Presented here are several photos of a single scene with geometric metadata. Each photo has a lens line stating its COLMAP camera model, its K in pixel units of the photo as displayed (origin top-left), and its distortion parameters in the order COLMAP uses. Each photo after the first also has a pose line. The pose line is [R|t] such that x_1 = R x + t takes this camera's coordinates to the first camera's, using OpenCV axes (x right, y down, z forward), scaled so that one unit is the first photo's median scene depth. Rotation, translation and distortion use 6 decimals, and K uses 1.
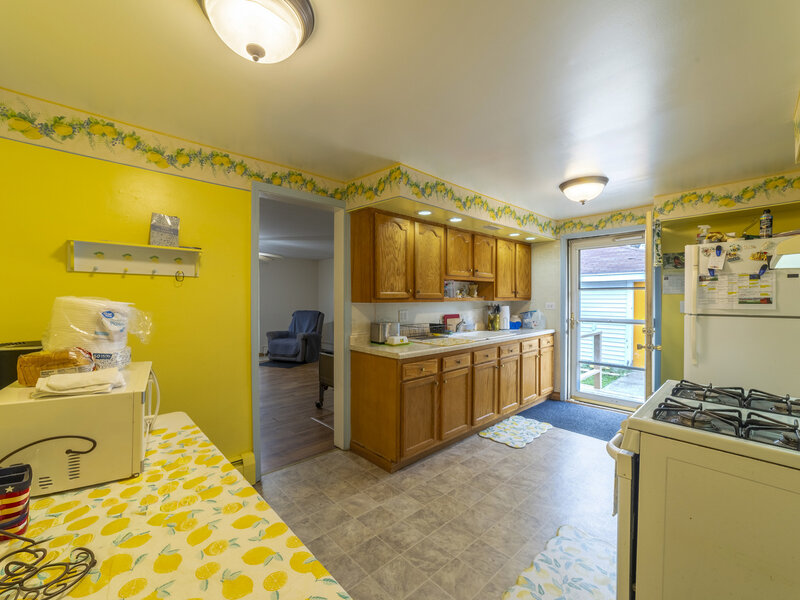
lens RADIAL K [[344.7, 0, 401.1], [0, 344.7, 300.0], [0, 0, 1]] dist [-0.017314, 0.004847]
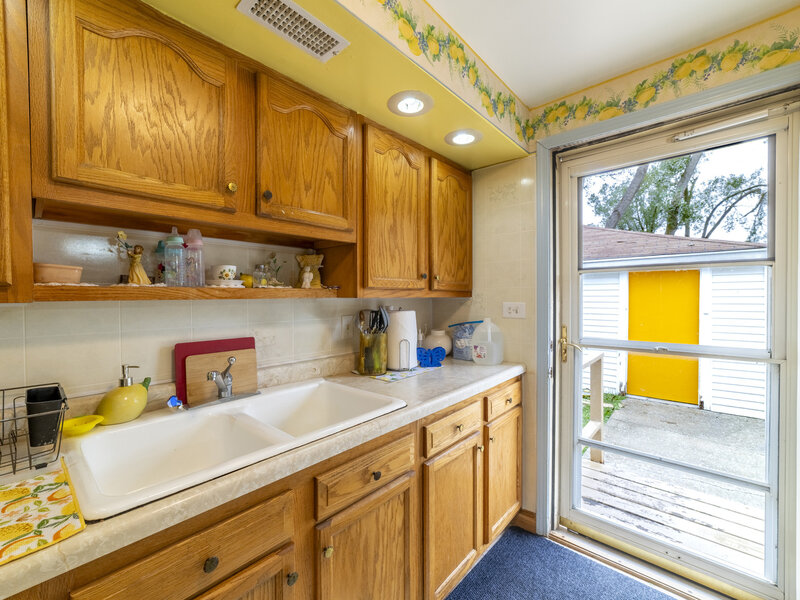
lens RADIAL K [[344.7, 0, 404.8], [0, 344.7, 297.3], [0, 0, 1]] dist [-0.017314, 0.004847]
pose [[0.996201, -0.001050, 0.087080, 0.284021], [0.001143, 0.999999, -0.001019, 0.001951], [-0.087079, 0.001115, 0.996201, 0.635595]]
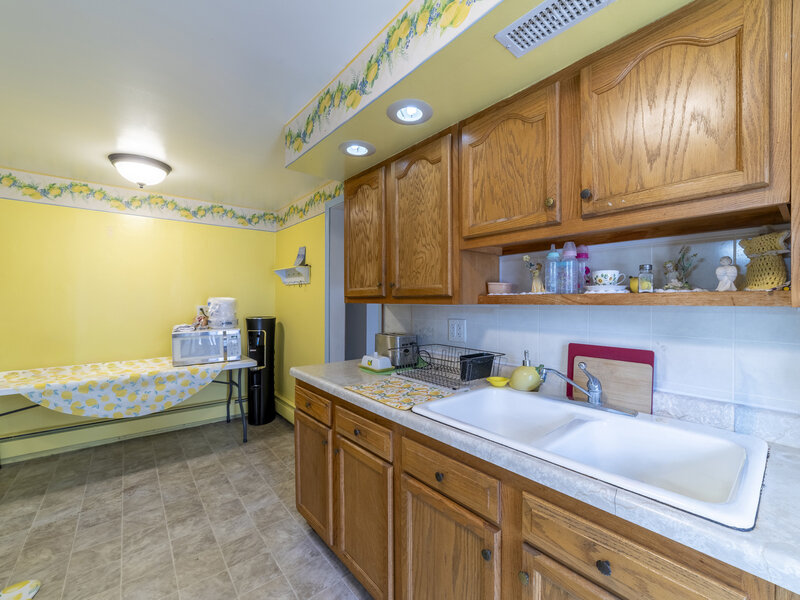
lens RADIAL K [[344.7, 0, 403.6], [0, 344.7, 302.3], [0, 0, 1]] dist [-0.017314, 0.004847]
pose [[-0.068134, 0.003696, -0.997669, 0.460257], [-0.011459, 0.999924, 0.004487, 0.001041], [0.997610, 0.011738, -0.068087, 0.798927]]
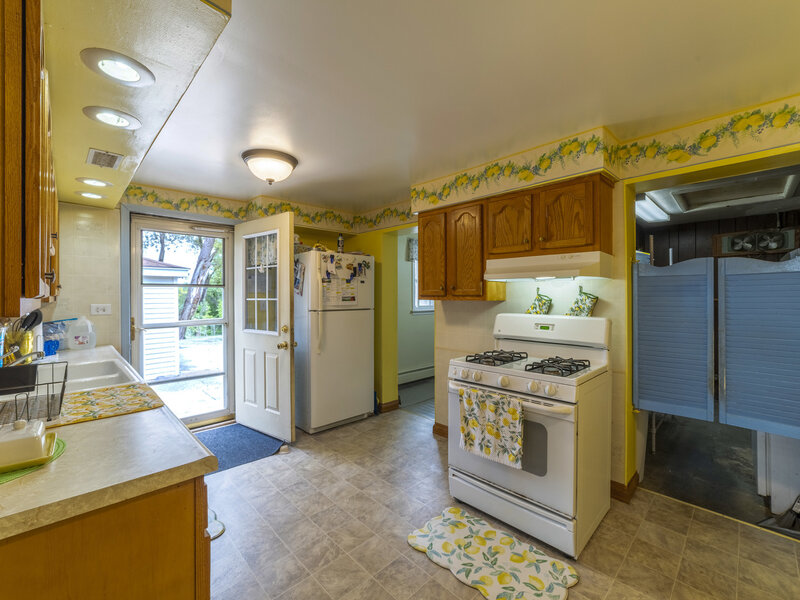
lens RADIAL K [[344.7, 0, 398.0], [0, 344.7, 296.8], [0, 0, 1]] dist [-0.017314, 0.004847]
pose [[-0.013986, 0.001661, 0.999901, -0.218750], [0.007911, 0.999968, -0.001551, -0.001025], [-0.999871, 0.007889, -0.013998, 0.500825]]
